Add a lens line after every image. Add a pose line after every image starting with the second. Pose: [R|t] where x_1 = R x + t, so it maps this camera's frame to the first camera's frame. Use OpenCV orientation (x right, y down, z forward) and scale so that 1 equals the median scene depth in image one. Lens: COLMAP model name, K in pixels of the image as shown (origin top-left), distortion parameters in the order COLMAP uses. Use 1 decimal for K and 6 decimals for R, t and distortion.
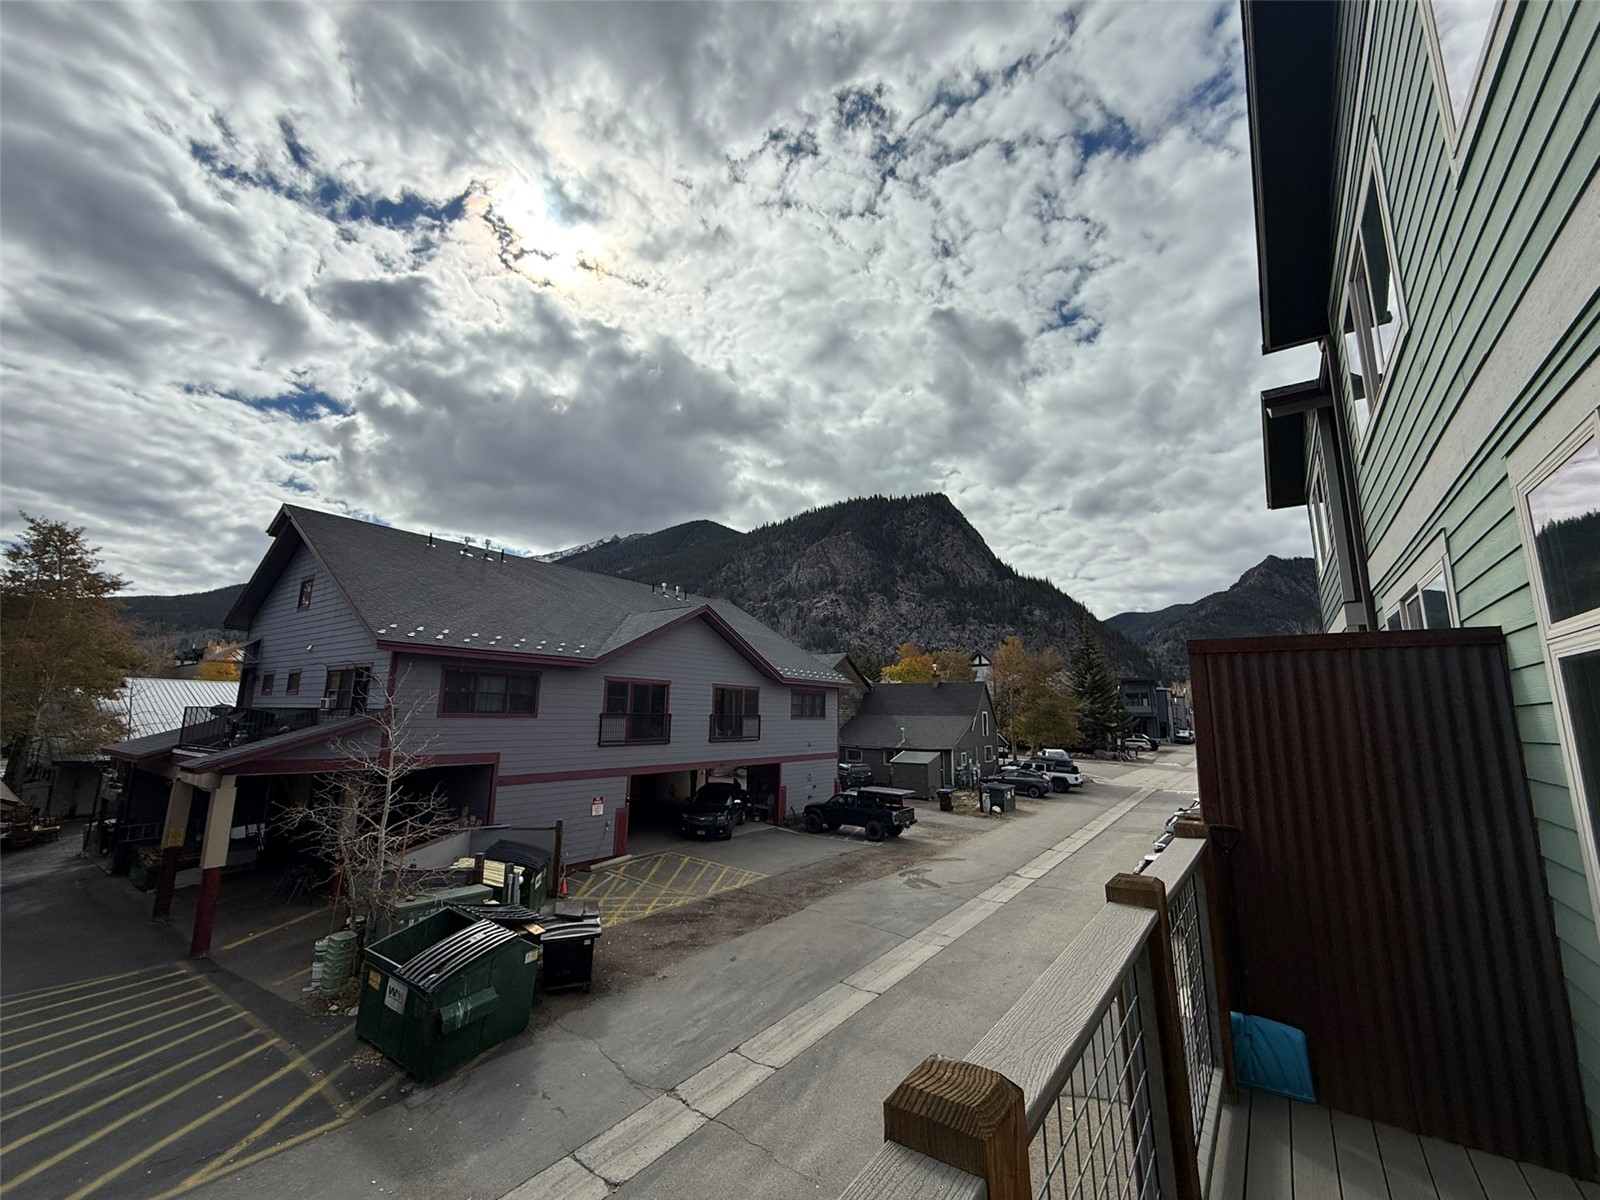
lens RADIAL K [[640.8, 0, 791.7], [0, 640.8, 595.3], [0, 0, 1]] dist [-0.005062, 0.000301]
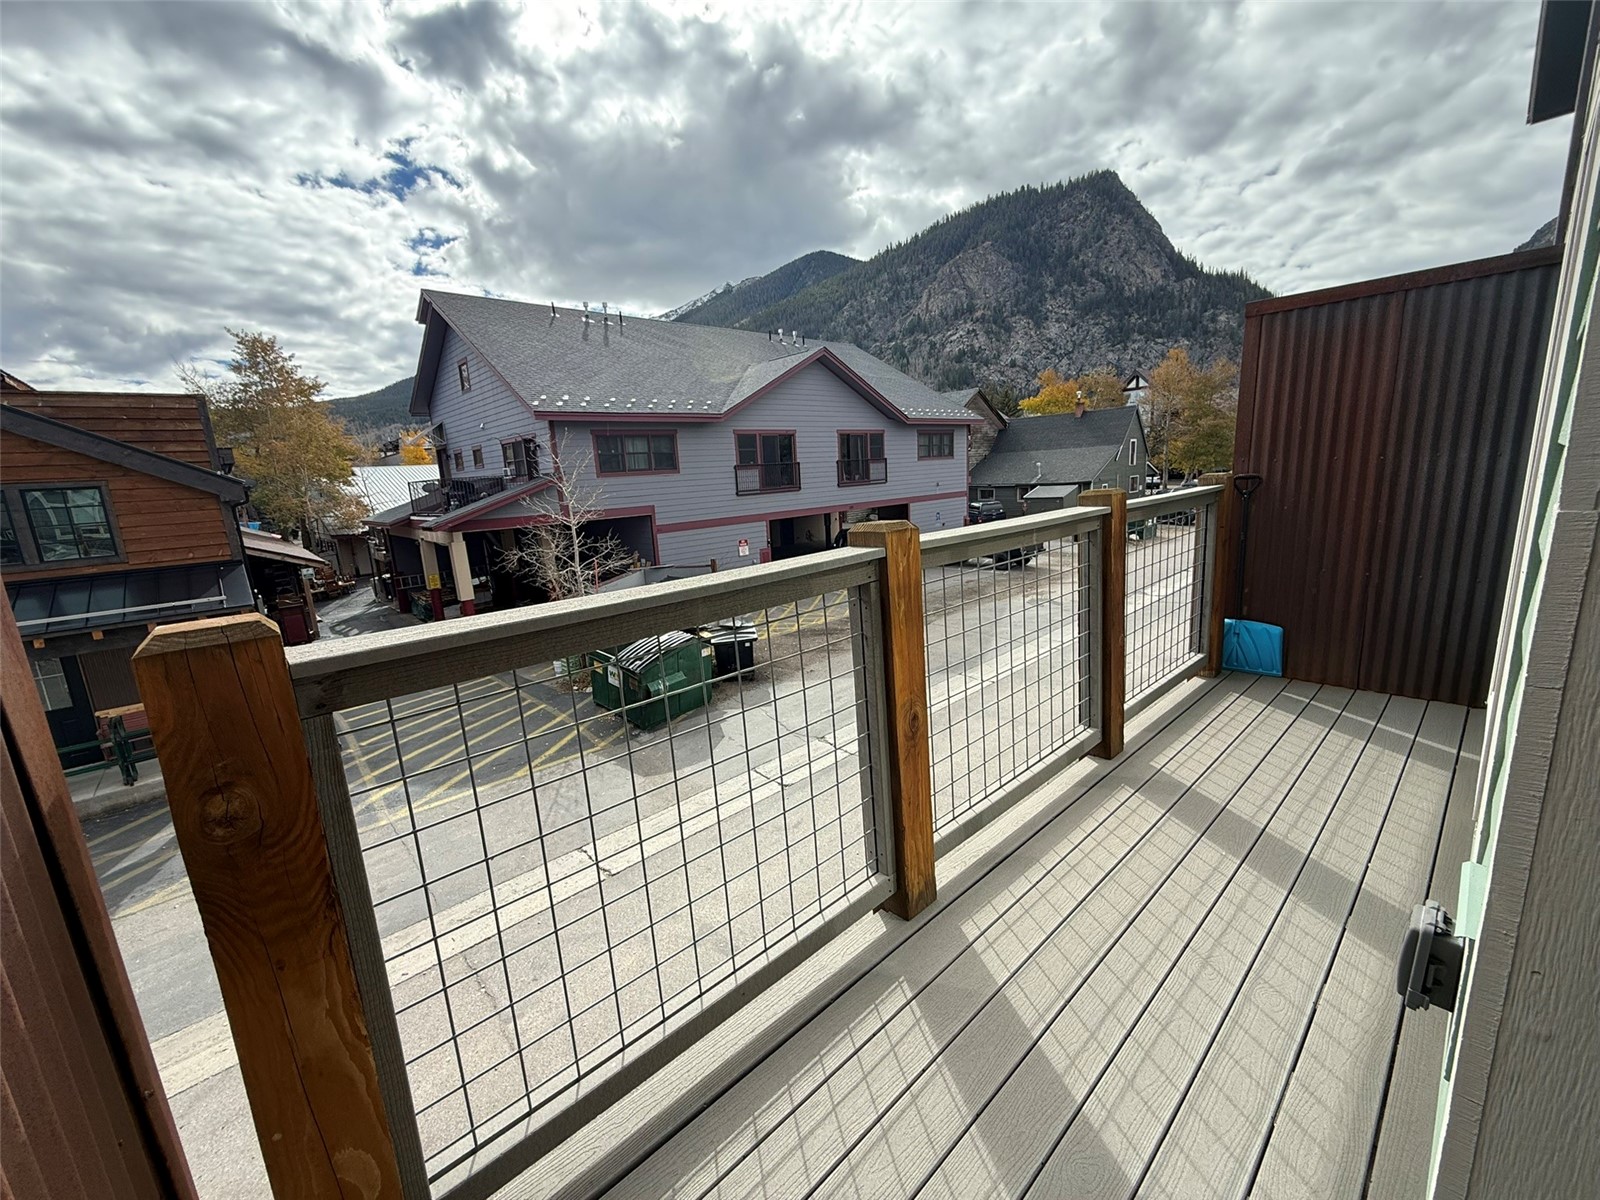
lens RADIAL K [[640.8, 0, 790.7], [0, 640.8, 600.6], [0, 0, 1]] dist [-0.005062, 0.000301]
pose [[0.976358, -0.028688, -0.214246, 0.016102], [0.107713, 0.923901, 0.367157, 0.008290], [0.187410, -0.381554, 0.905149, -0.040315]]
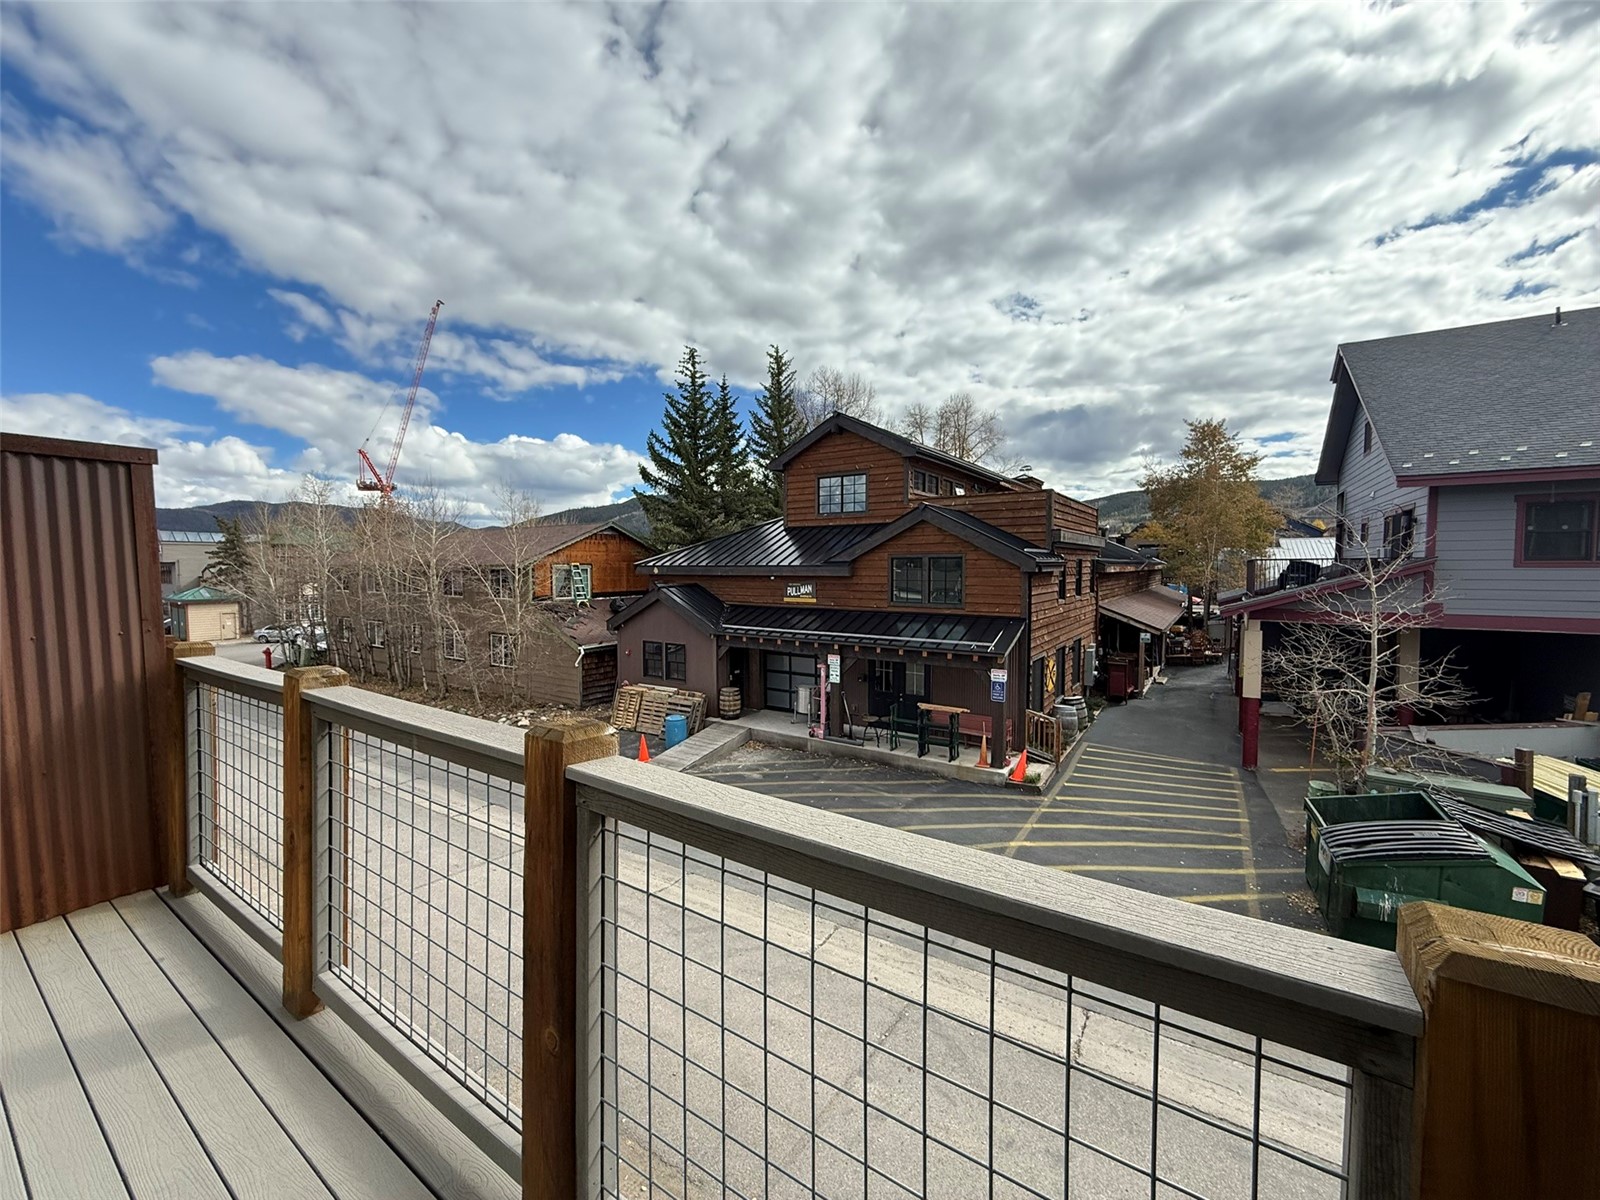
lens RADIAL K [[640.8, 0, 795.7], [0, 640.8, 596.9], [0, 0, 1]] dist [-0.005062, 0.000301]
pose [[0.017941, 0.032519, -0.999310, 0.120980], [0.187722, 0.981587, 0.035313, 0.031291], [0.982058, -0.188226, 0.011507, 0.122813]]
